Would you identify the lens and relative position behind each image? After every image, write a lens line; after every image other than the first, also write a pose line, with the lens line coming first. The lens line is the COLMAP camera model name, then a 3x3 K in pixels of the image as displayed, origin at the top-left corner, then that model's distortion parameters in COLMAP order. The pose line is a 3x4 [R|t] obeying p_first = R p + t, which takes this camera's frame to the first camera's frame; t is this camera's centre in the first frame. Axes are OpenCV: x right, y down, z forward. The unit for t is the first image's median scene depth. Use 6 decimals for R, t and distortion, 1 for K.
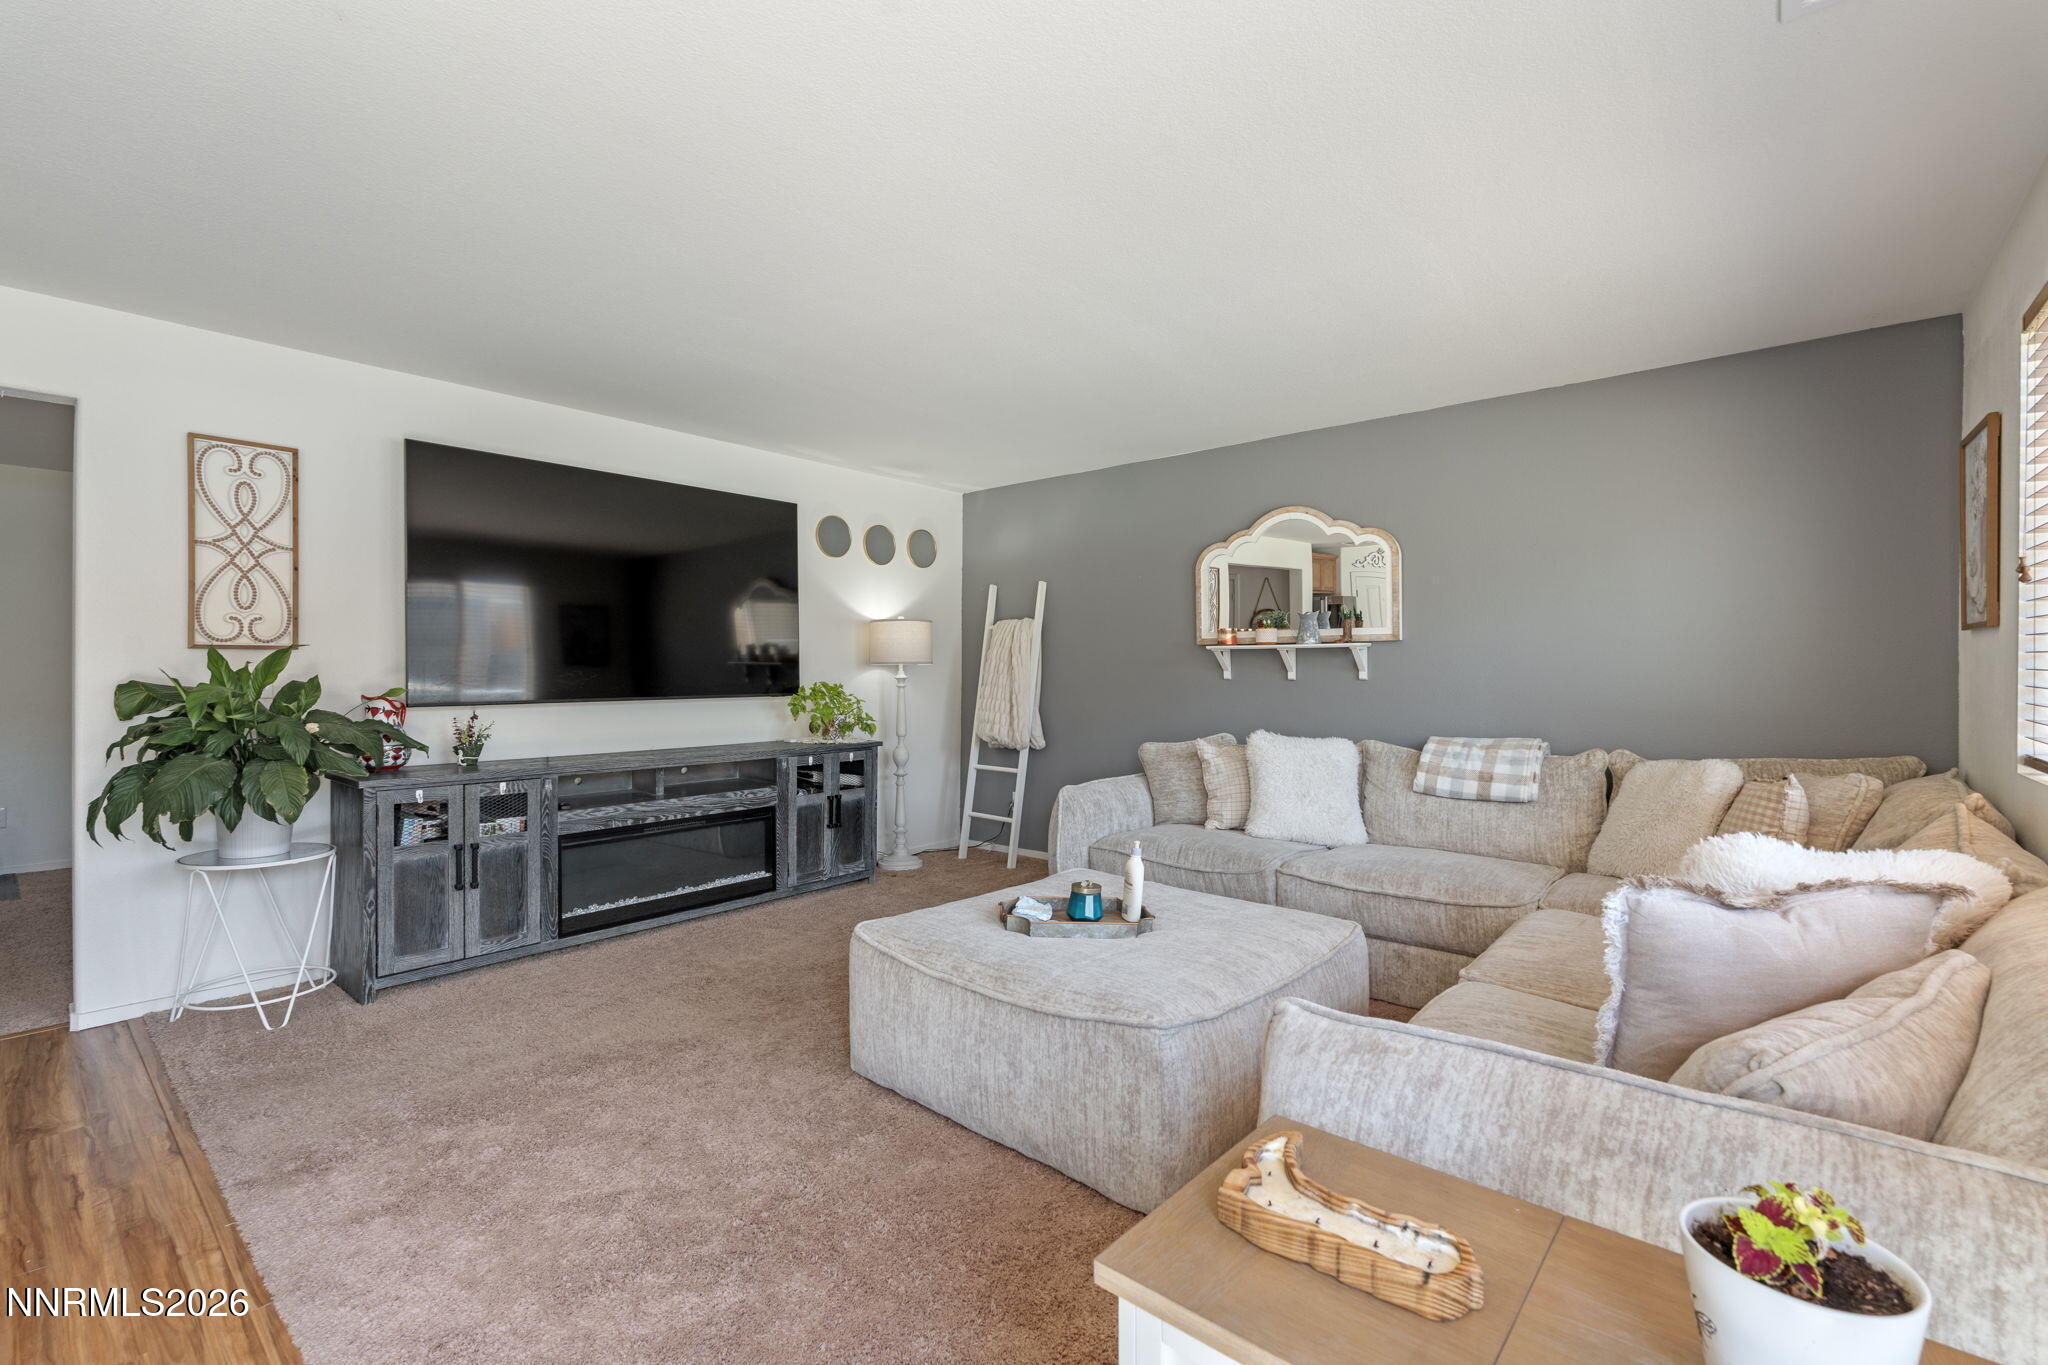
lens RADIAL K [[896.7, 0, 1030.5], [0, 896.7, 672.7], [0, 0, 1]] dist [-0.000605, -0.000168]
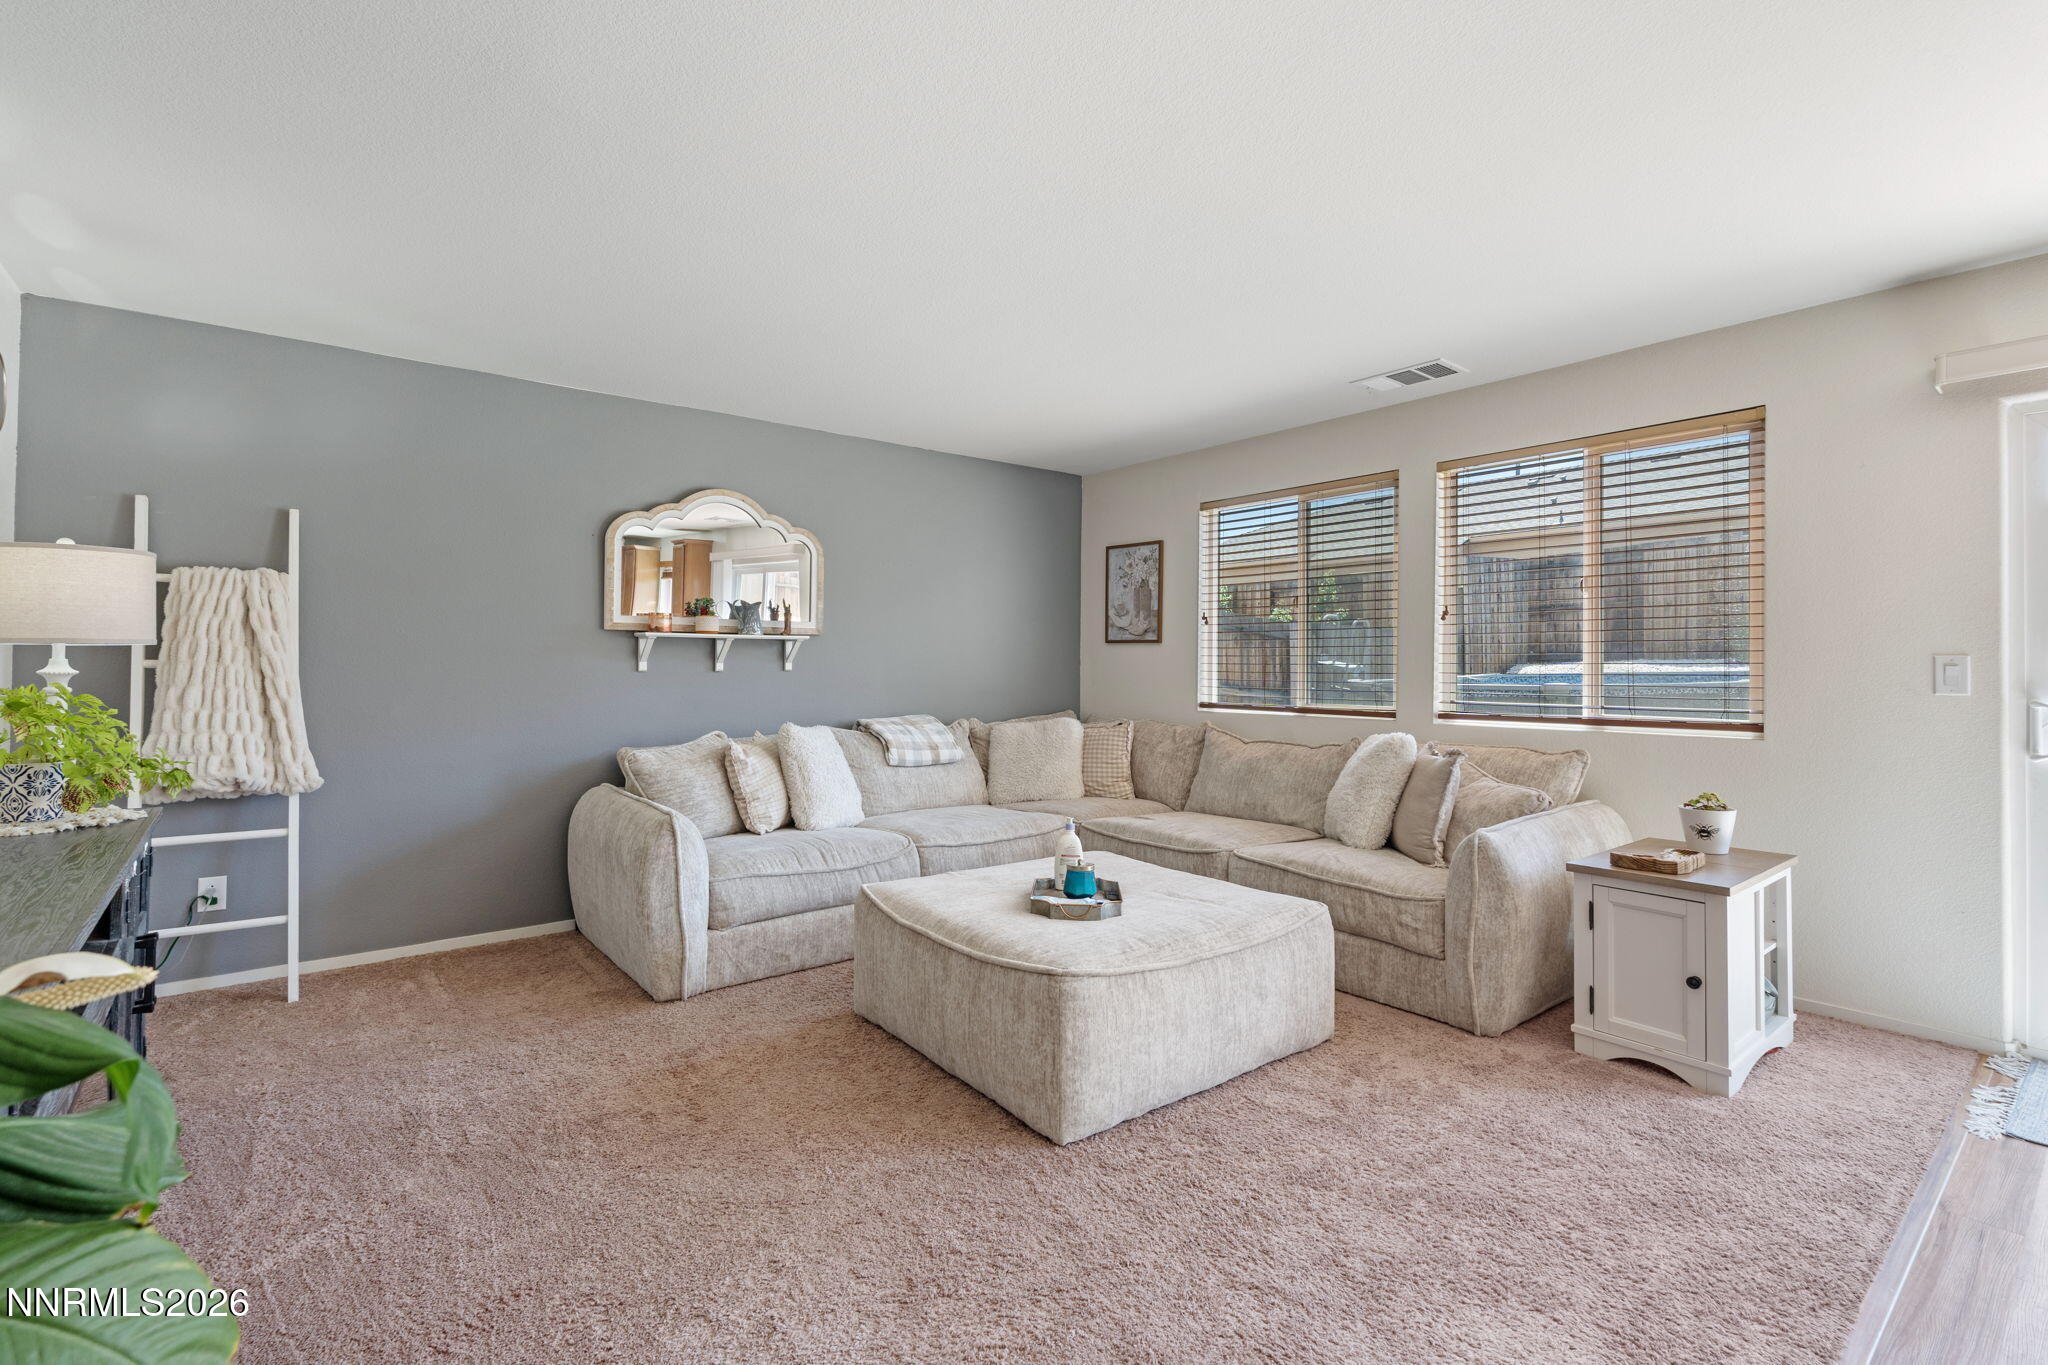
lens RADIAL K [[896.7, 0, 1030.5], [0, 896.7, 672.7], [0, 0, 1]] dist [-0.000605, -0.000168]
pose [[0.188624, -0.006613, 0.982027, -0.596694], [-0.004279, 0.999962, 0.007556, 0.000734], [-0.982040, -0.005627, 0.188588, 0.514383]]
